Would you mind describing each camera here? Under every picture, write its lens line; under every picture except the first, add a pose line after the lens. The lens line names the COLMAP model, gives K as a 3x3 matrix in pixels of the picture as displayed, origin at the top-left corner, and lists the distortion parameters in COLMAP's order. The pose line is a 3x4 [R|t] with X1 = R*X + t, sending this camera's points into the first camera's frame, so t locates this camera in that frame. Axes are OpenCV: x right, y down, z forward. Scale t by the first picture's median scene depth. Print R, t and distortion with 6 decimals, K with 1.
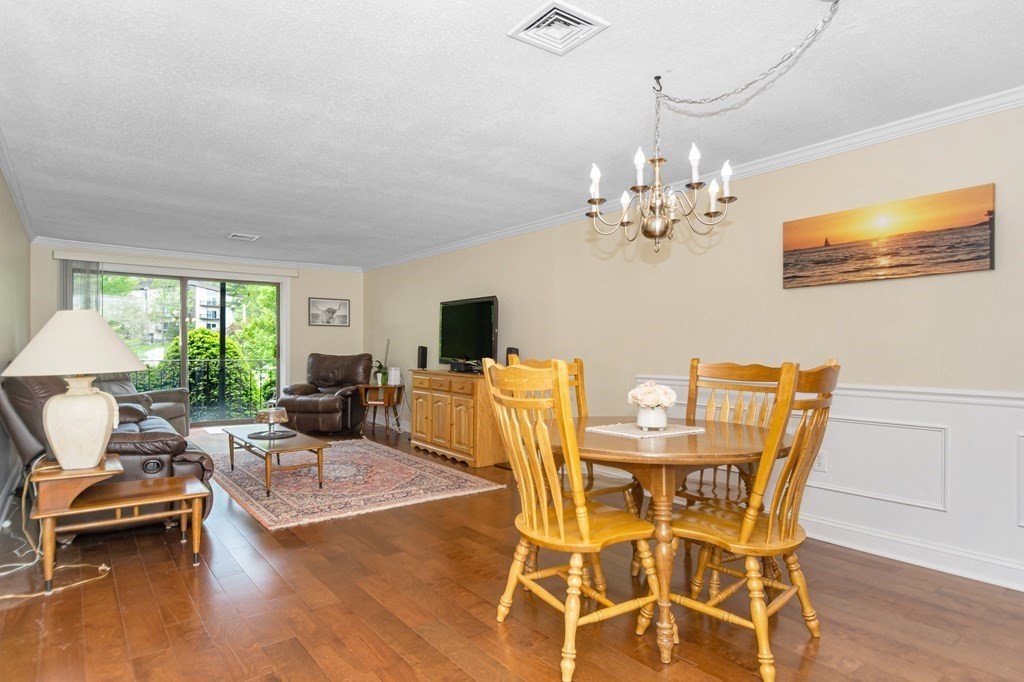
lens RADIAL K [[574.8, 0, 512.0], [0, 574.8, 341.0], [0, 0, 1]] dist [0.001526, 0.000393]
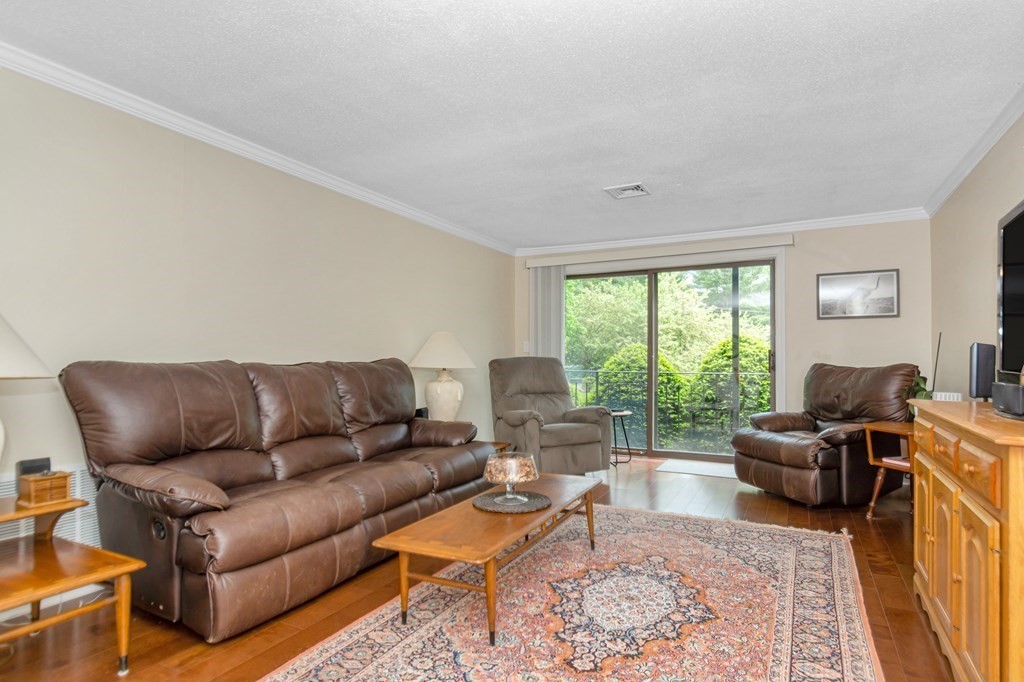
lens RADIAL K [[545.9, 0, 510.8], [0, 545.9, 361.0], [0, 0, 1]] dist [0.005628, 0.000679]
pose [[0.411786, -0.006138, -0.911260, 0.052550], [0.012159, 0.999925, -0.001240, 0.016046], [0.911199, -0.010569, 0.411830, 0.486975]]
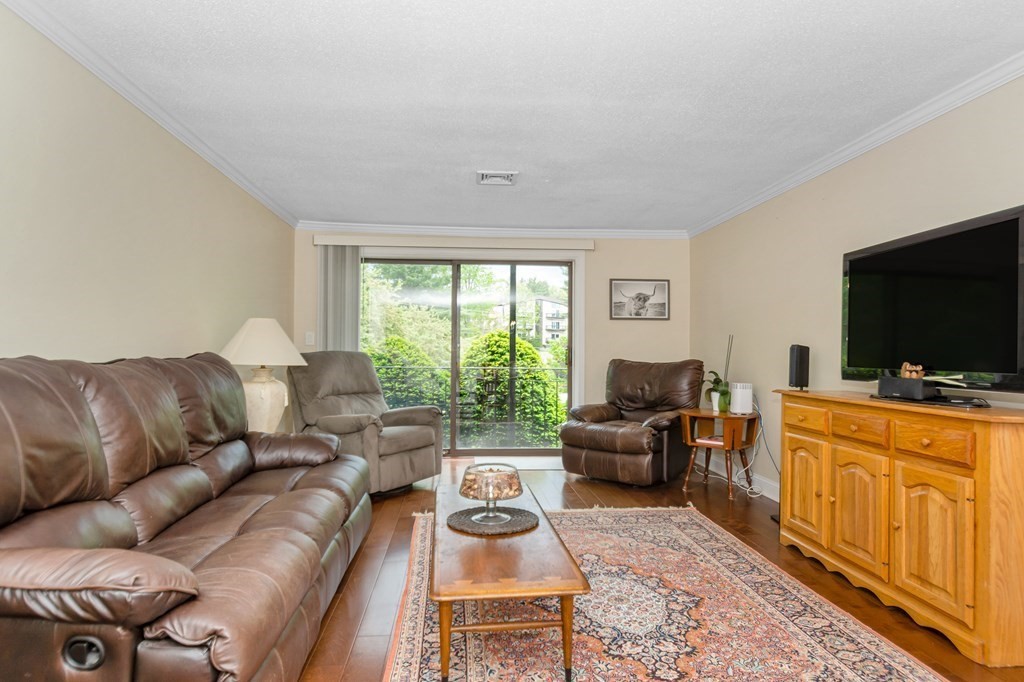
lens RADIAL K [[584.9, 0, 498.1], [0, 584.9, 355.2], [0, 0, 1]] dist [0.003336, 0.002490]
pose [[0.832689, -0.002052, -0.553737, -0.080690], [0.006910, 0.999954, 0.006686, 0.011534], [0.553697, -0.009393, 0.832665, 0.363008]]
